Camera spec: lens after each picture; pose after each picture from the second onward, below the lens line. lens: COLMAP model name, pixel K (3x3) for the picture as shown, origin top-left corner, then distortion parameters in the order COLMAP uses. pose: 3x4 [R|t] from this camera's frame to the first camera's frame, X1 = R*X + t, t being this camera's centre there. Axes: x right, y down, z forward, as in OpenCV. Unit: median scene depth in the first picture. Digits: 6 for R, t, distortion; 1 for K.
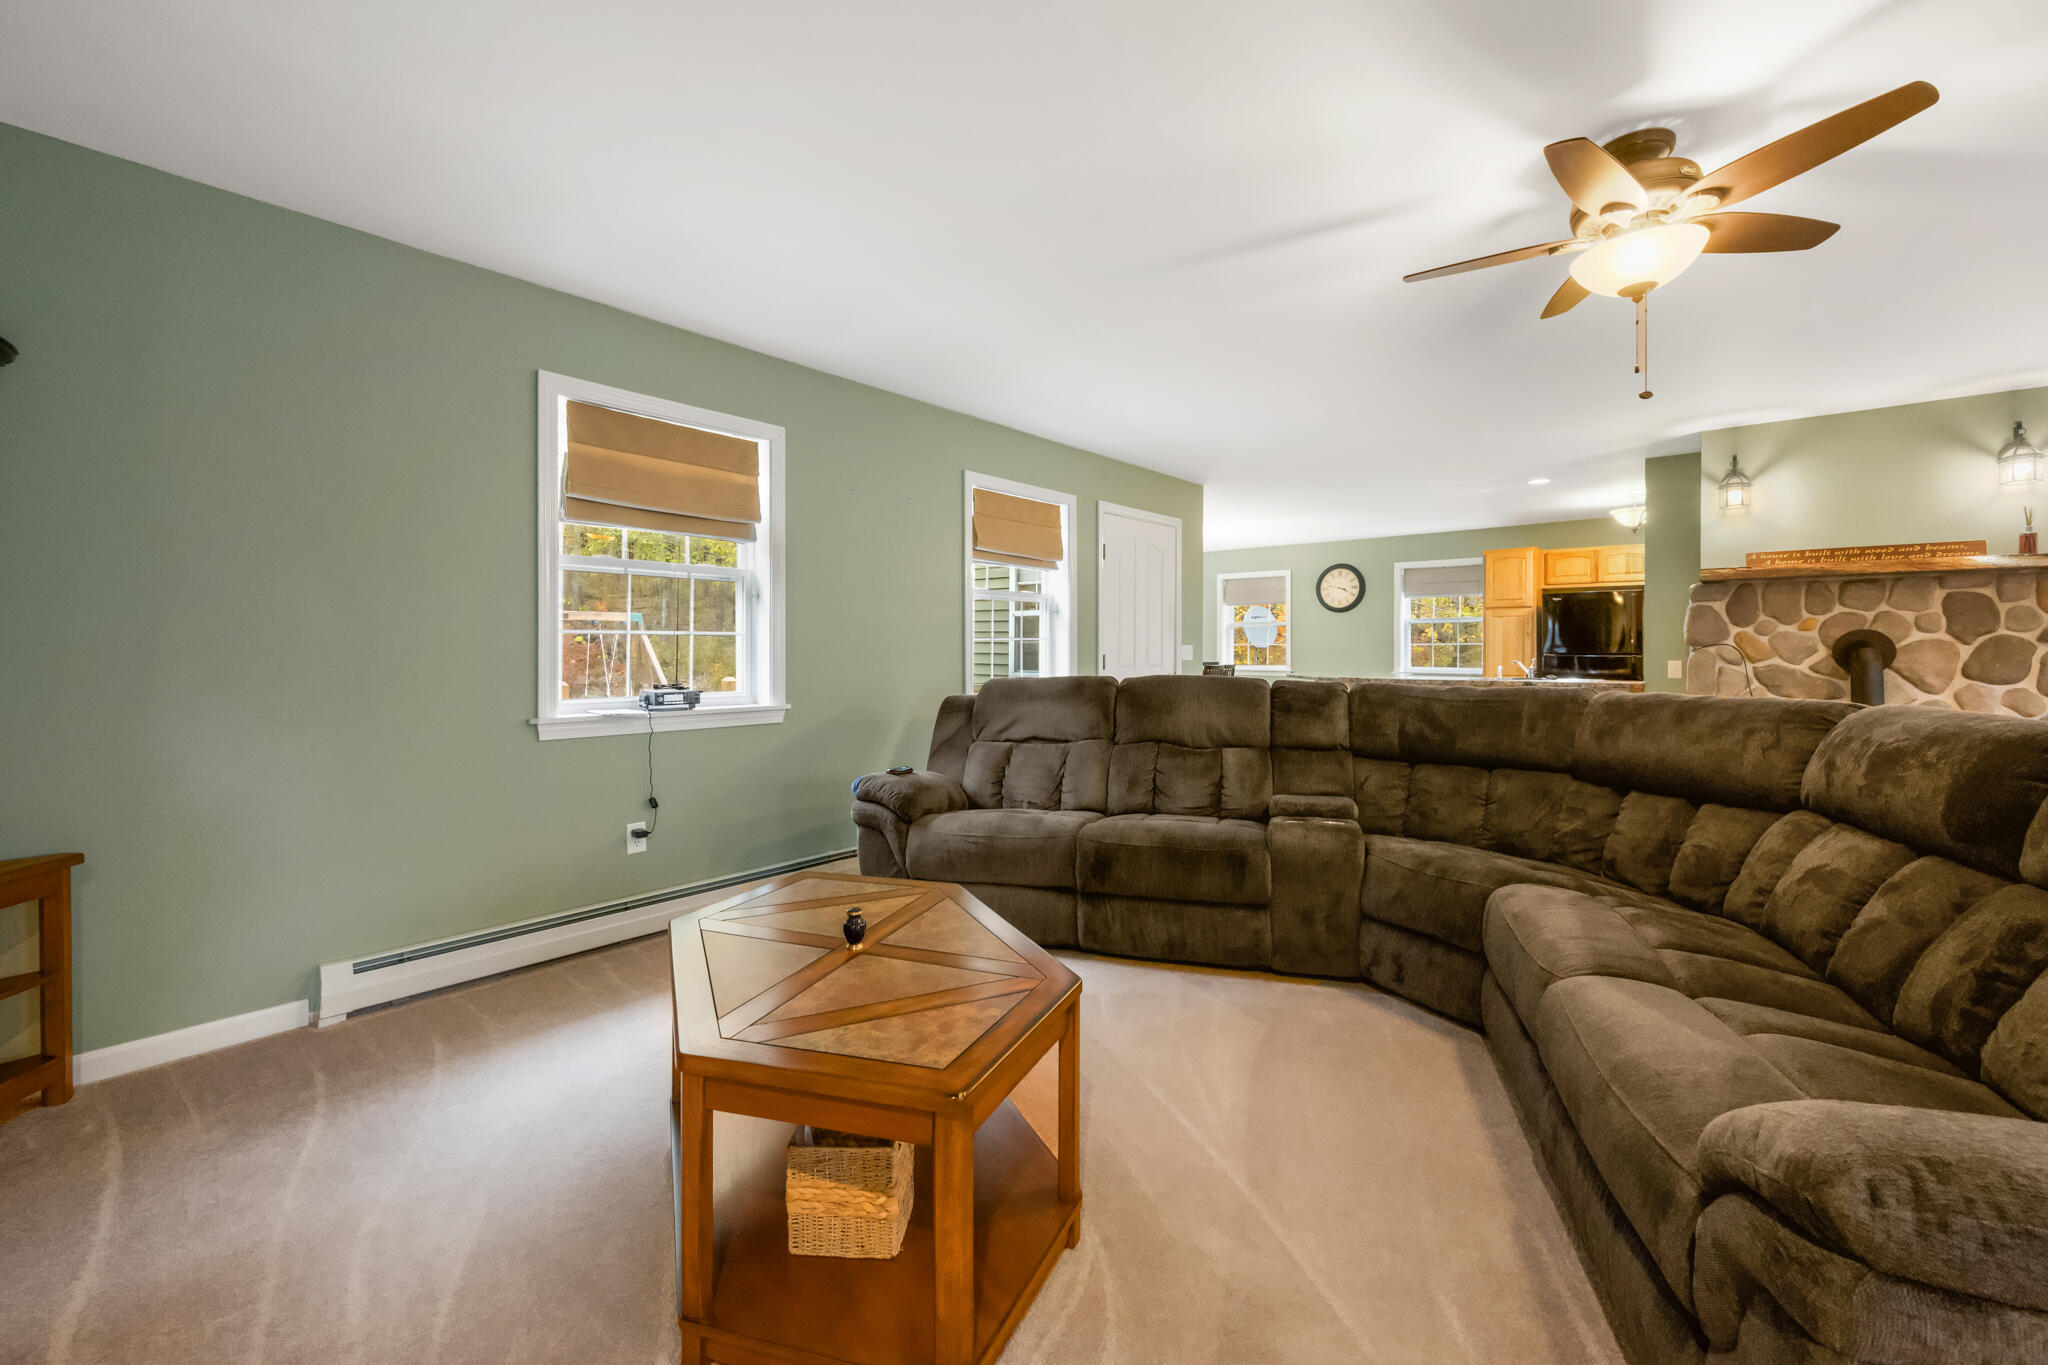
lens RADIAL K [[830.1, 0, 1024.4], [0, 830.1, 657.8], [0, 0, 1]] dist [-0.006834, 0.001149]
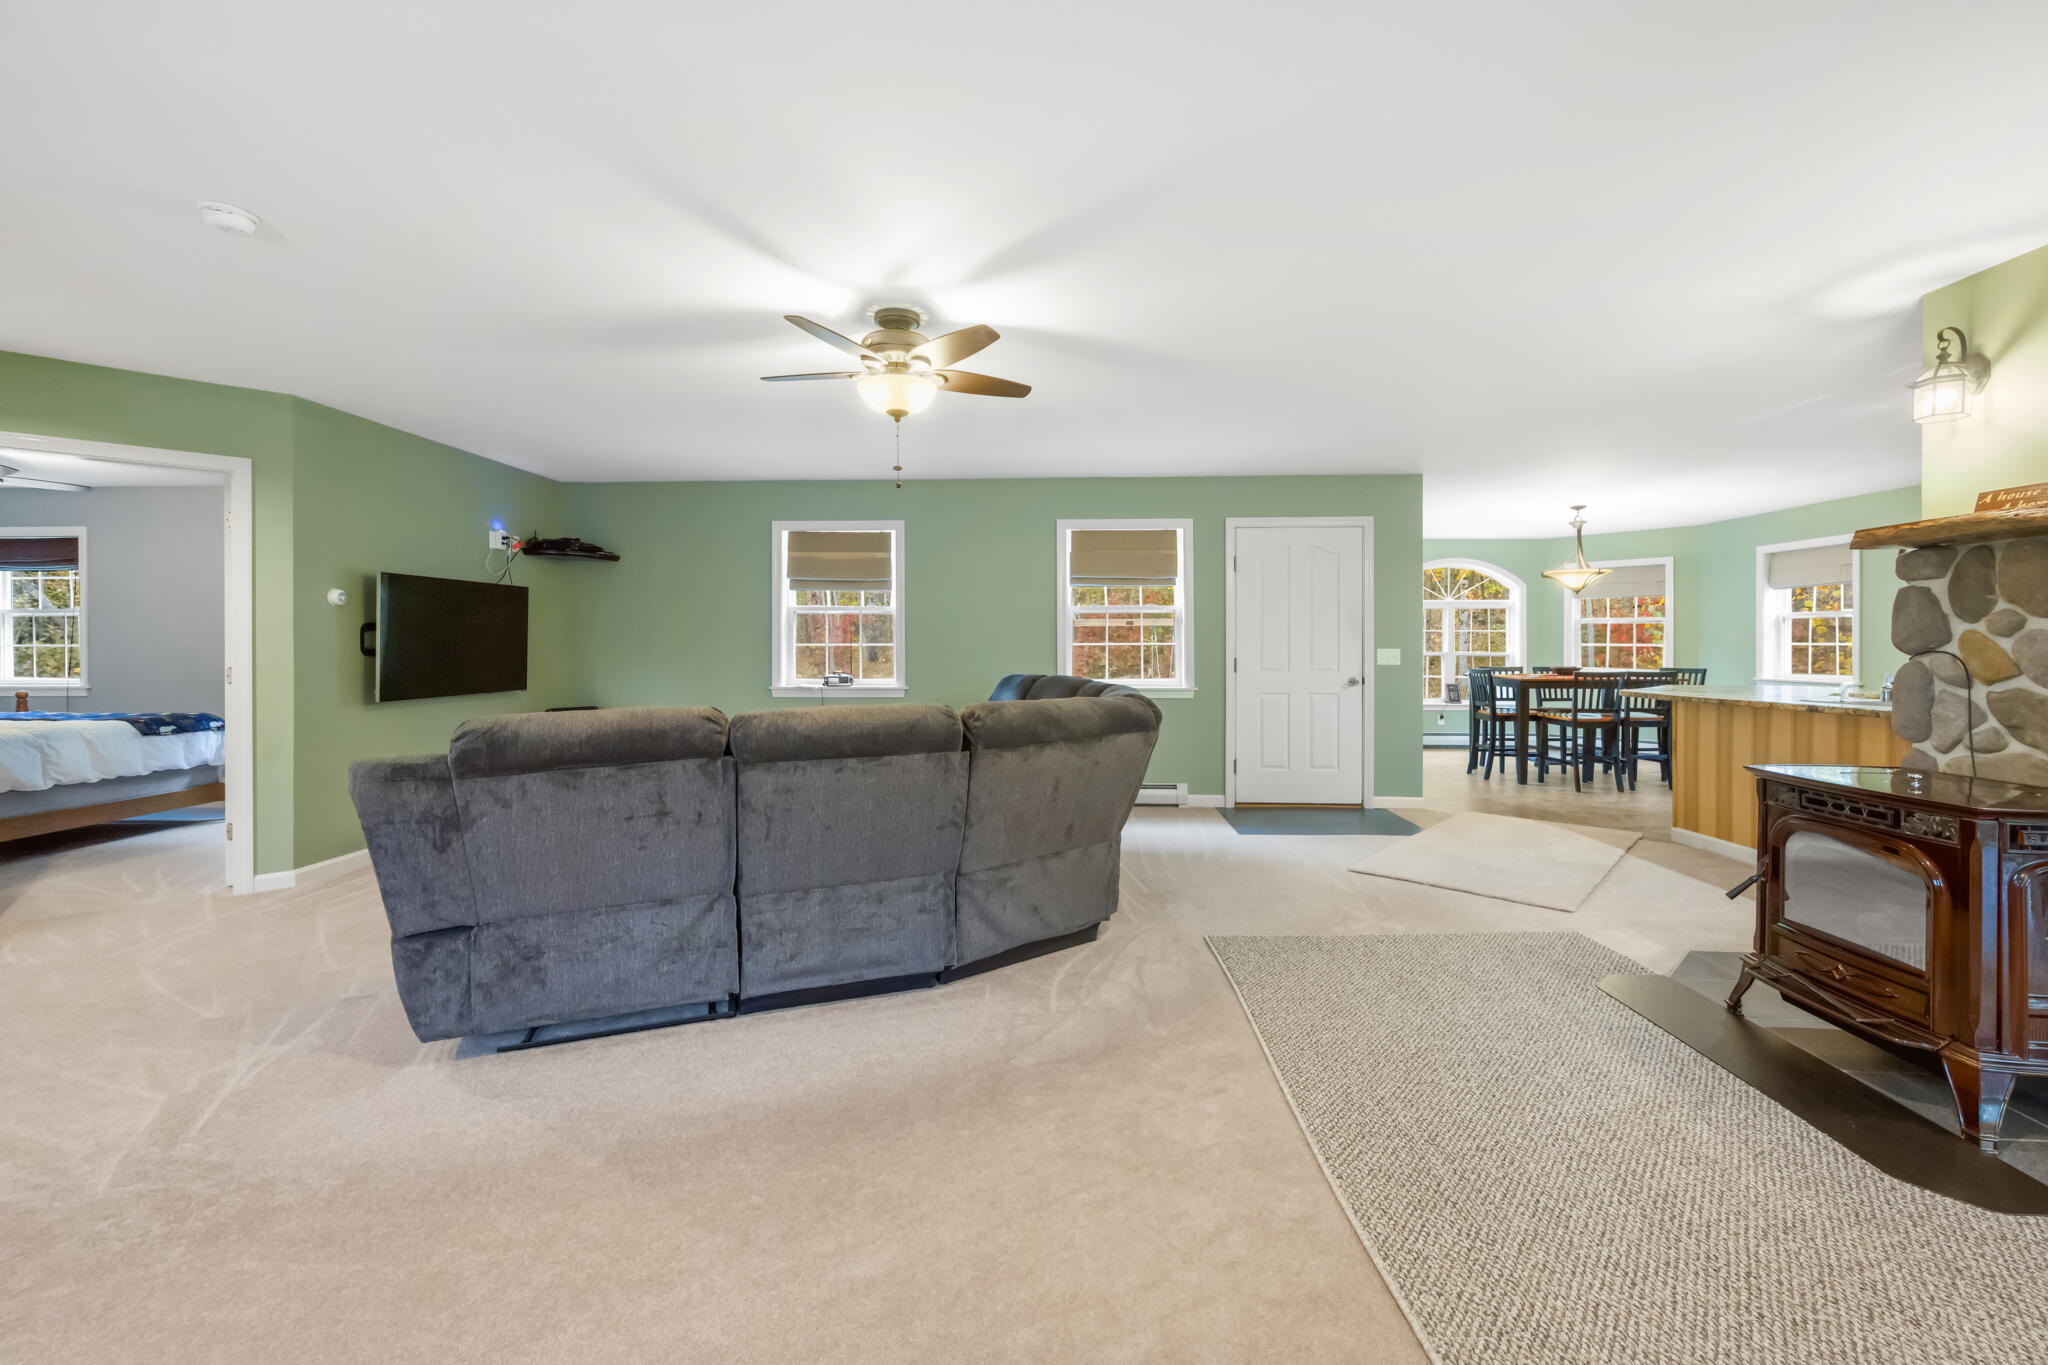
lens RADIAL K [[830.1, 0, 1017.4], [0, 830.1, 650.7], [0, 0, 1]] dist [-0.006834, 0.001149]
pose [[0.615528, 0.002852, -0.788110, 0.934642], [-0.006987, 0.999974, -0.001838, -0.011634], [0.788084, 0.006637, 0.615532, 0.122154]]
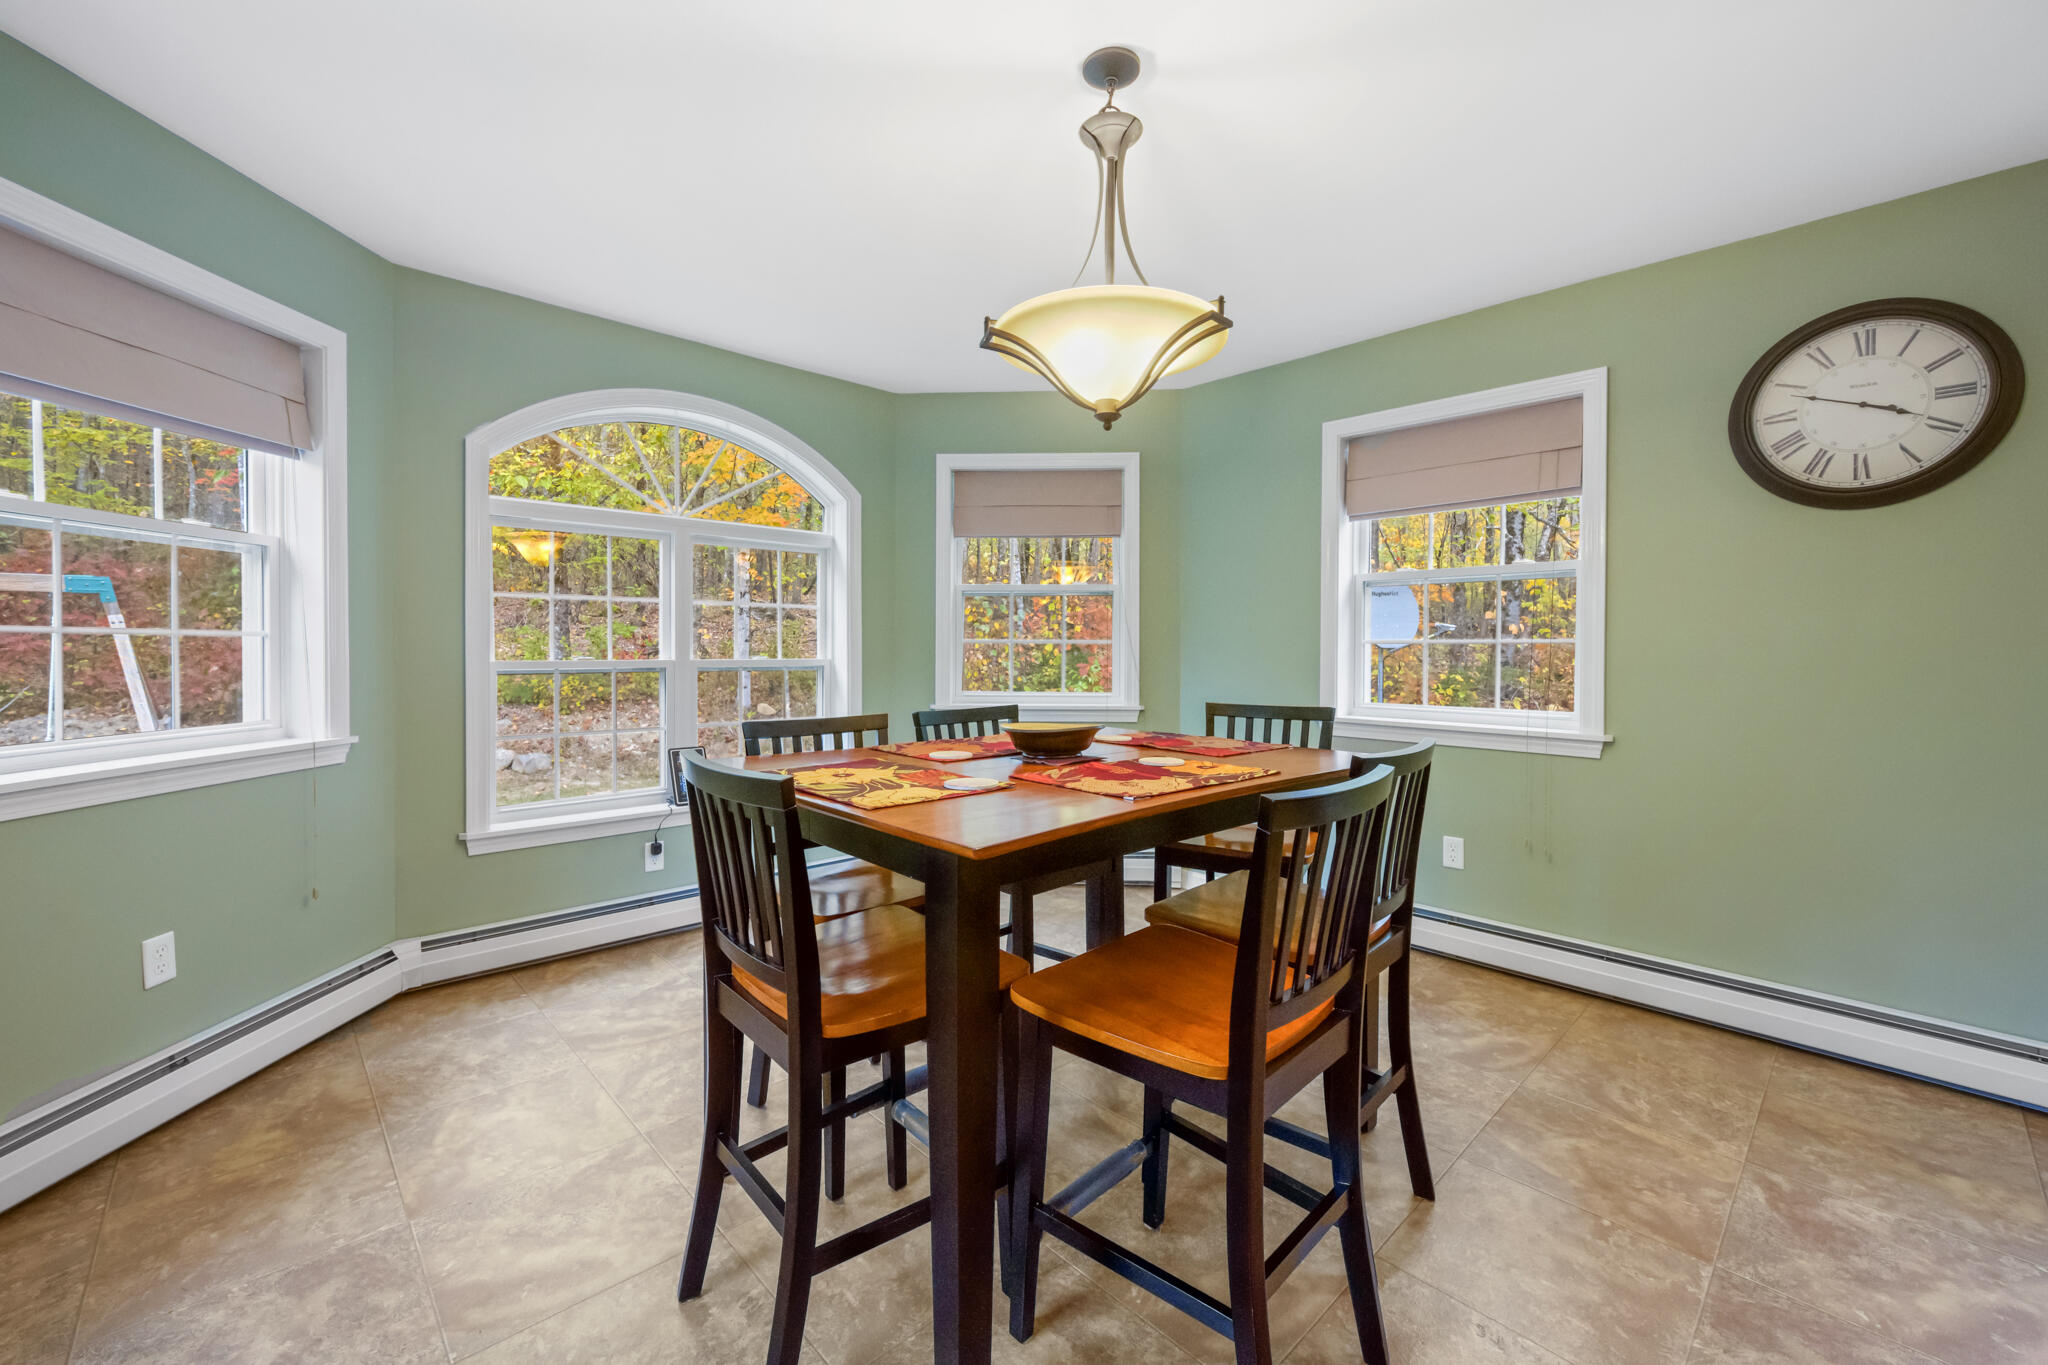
lens RADIAL K [[830.1, 0, 1013.5], [0, 830.1, 655.0], [0, 0, 1]] dist [-0.006834, 0.001149]
pose [[0.993589, 0.002714, -0.113021, 0.346529], [-0.002393, 0.999993, 0.002973, -0.026560], [0.113028, -0.002684, 0.993588, 1.546269]]
